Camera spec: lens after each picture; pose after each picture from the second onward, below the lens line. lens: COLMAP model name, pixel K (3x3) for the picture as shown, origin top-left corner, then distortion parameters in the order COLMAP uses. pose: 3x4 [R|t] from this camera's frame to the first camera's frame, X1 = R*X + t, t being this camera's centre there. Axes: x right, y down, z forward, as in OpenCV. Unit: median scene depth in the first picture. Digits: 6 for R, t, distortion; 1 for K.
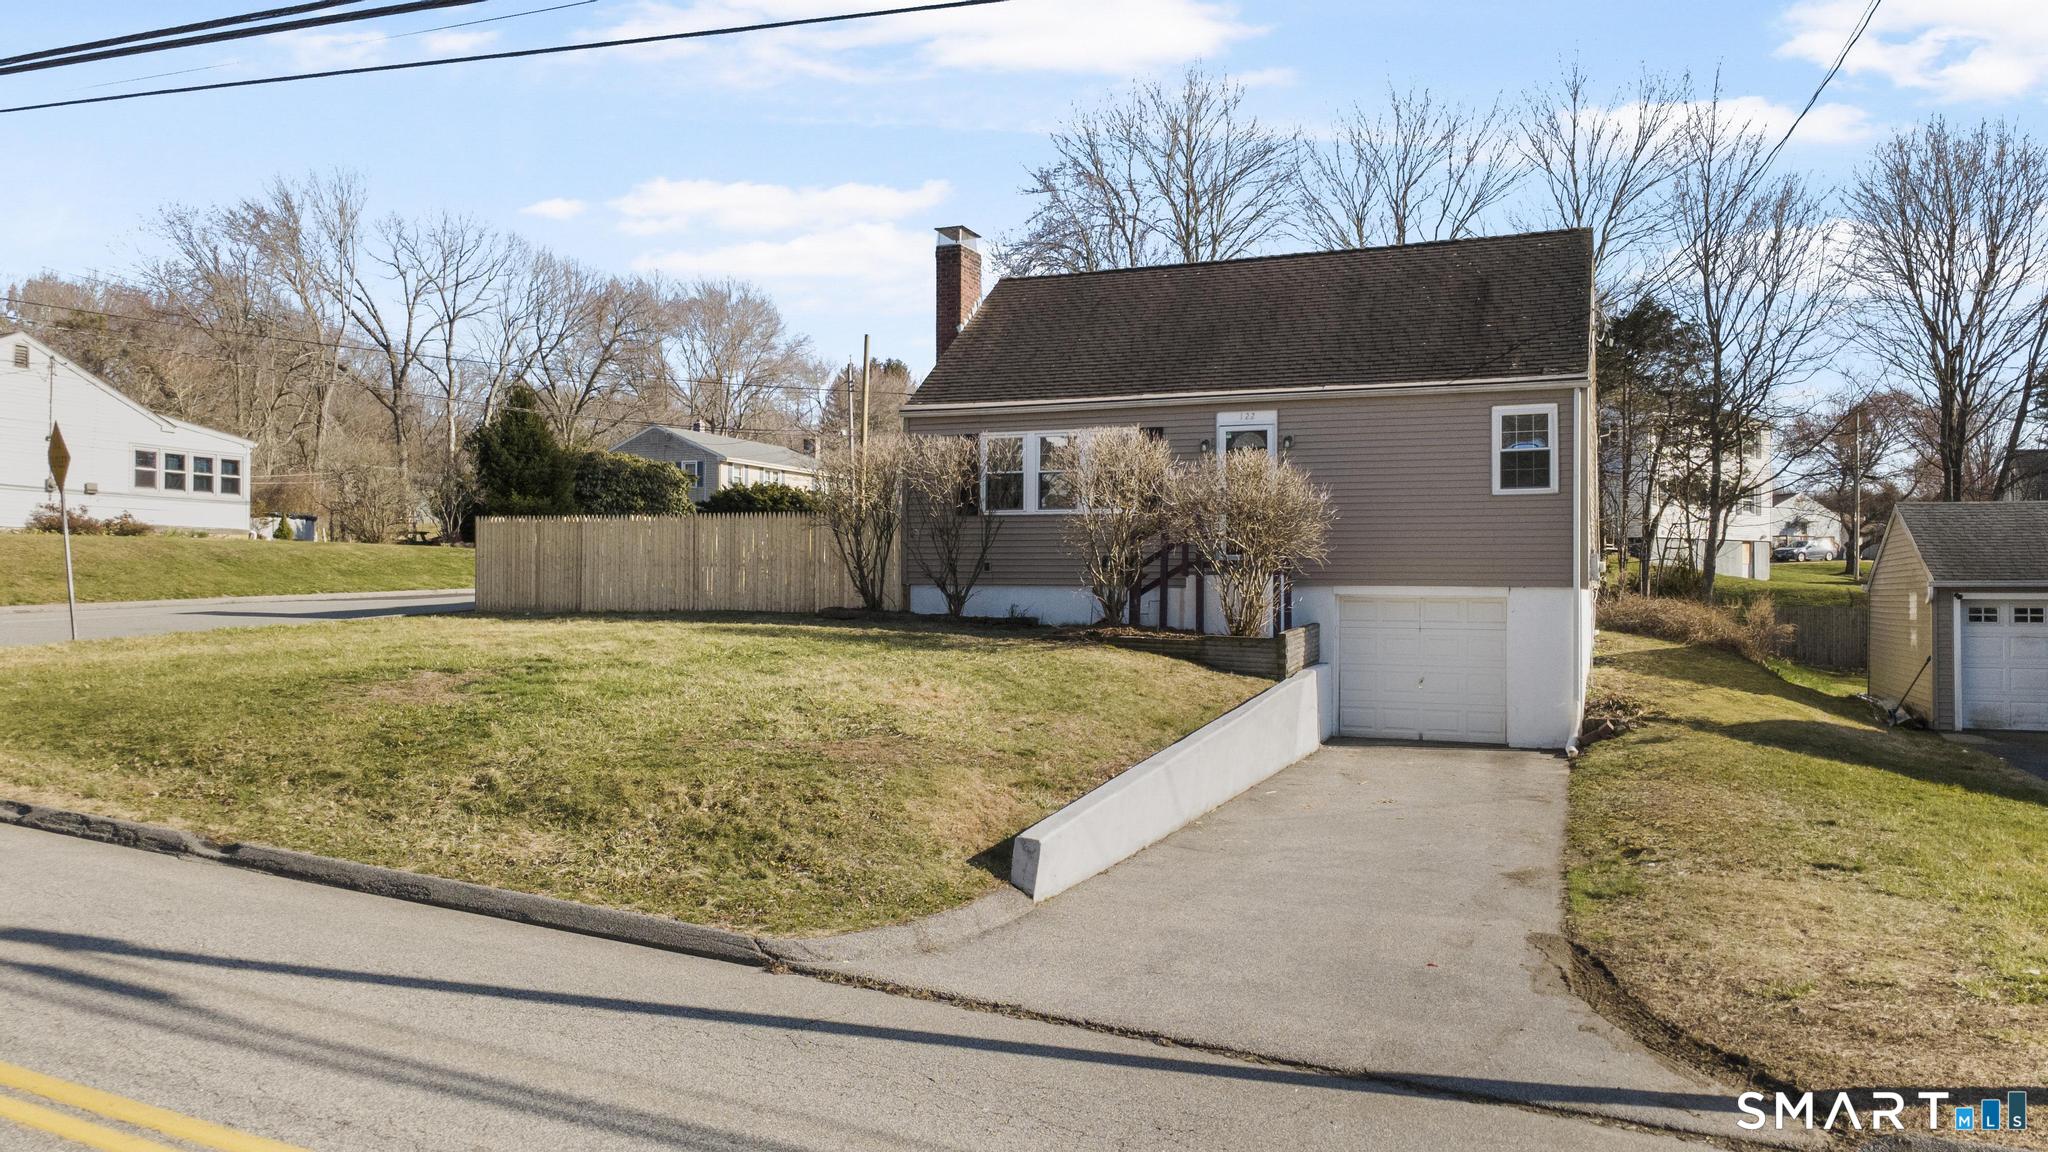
lens RADIAL K [[1437.1, 0, 1018.3], [0, 1437.1, 574.6], [0, 0, 1]] dist [0.026738, -0.036995]
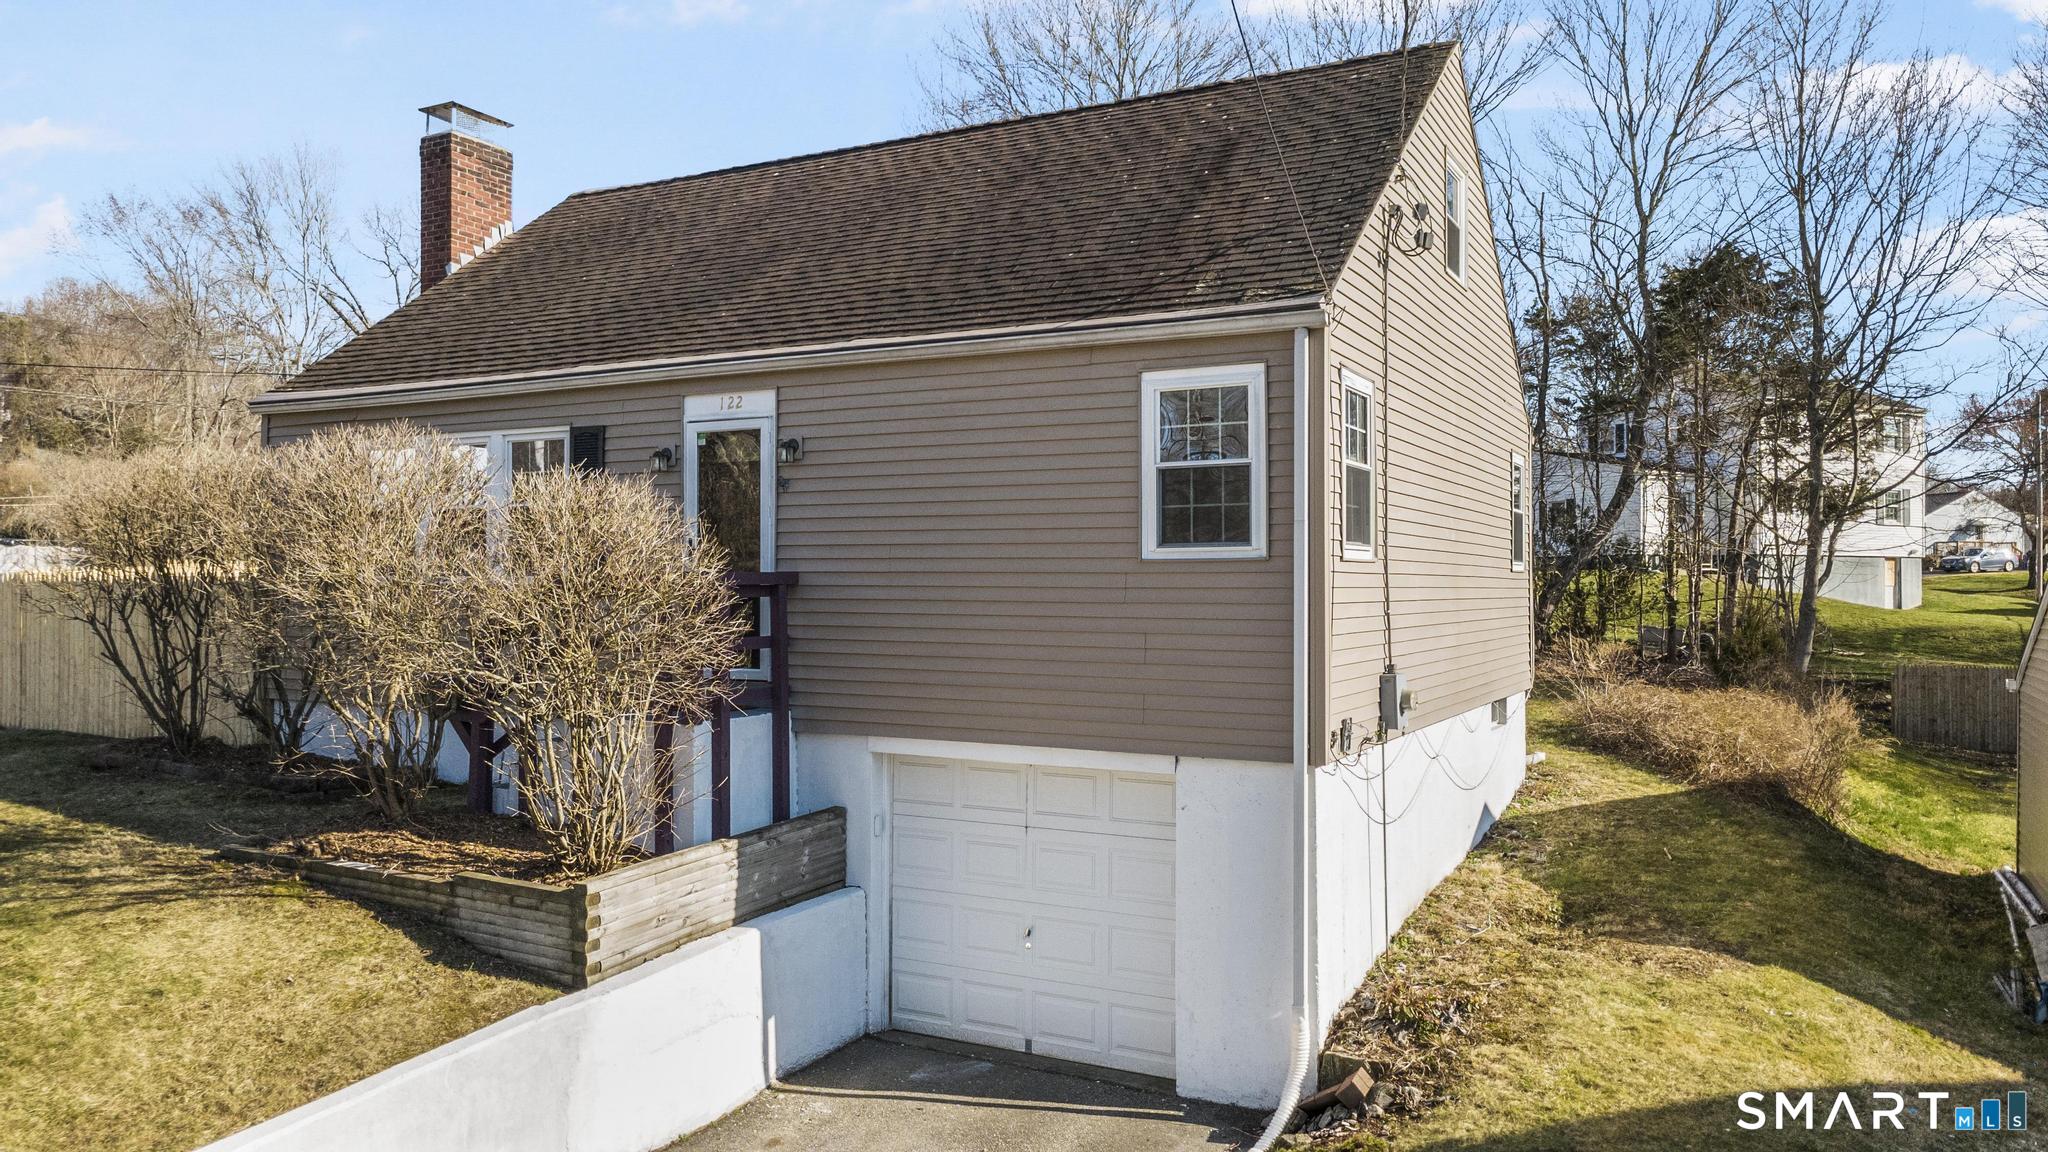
lens RADIAL K [[1437.1, 0, 1018.3], [0, 1437.1, 574.6], [0, 0, 1]] dist [0.026738, -0.036995]
pose [[0.995316, -0.004069, -0.096585, 0.293881], [0.004075, 0.999992, -0.000141, -0.044431], [0.096585, -0.000254, 0.995325, 0.460934]]
